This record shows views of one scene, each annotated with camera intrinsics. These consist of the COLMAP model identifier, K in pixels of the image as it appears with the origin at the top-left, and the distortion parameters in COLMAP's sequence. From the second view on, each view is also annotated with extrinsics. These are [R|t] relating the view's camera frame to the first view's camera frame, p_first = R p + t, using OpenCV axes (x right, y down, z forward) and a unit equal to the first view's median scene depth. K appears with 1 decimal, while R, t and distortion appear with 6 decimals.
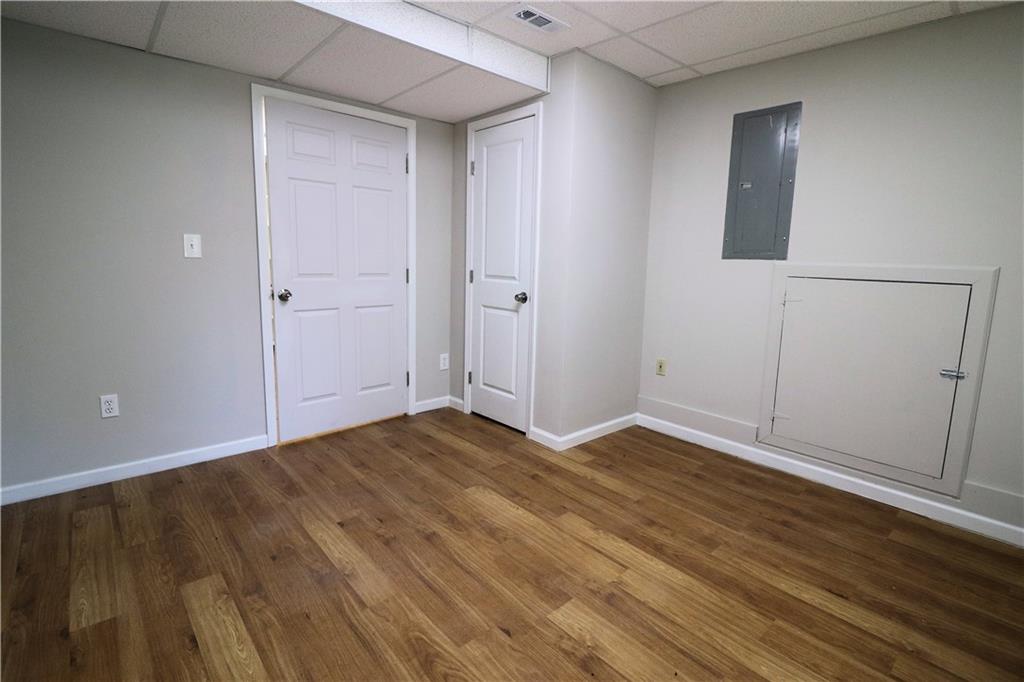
lens RADIAL K [[507.8, 0, 523.3], [0, 507.8, 329.3], [0, 0, 1]] dist [-0.001987, -0.012133]
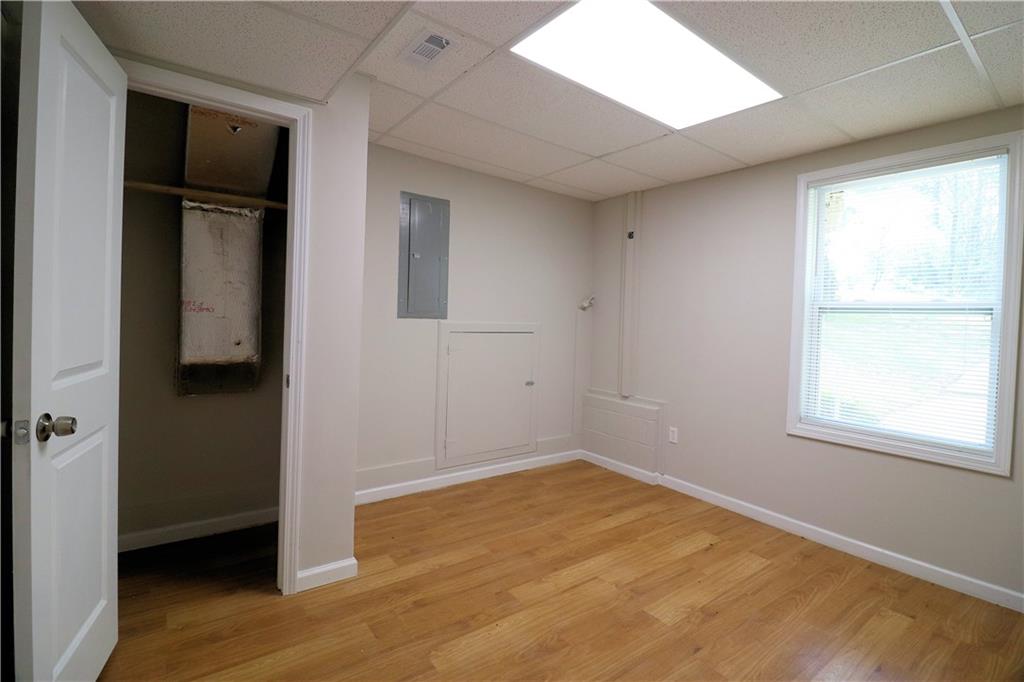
lens RADIAL K [[480.5, 0, 517.3], [0, 480.5, 324.9], [0, 0, 1]] dist [-0.016235, -0.000762]
pose [[0.076840, -0.045290, 0.996014, -0.776726], [0.109394, 0.993320, 0.036728, -0.170415], [-0.991024, 0.106136, 0.081281, 0.844131]]
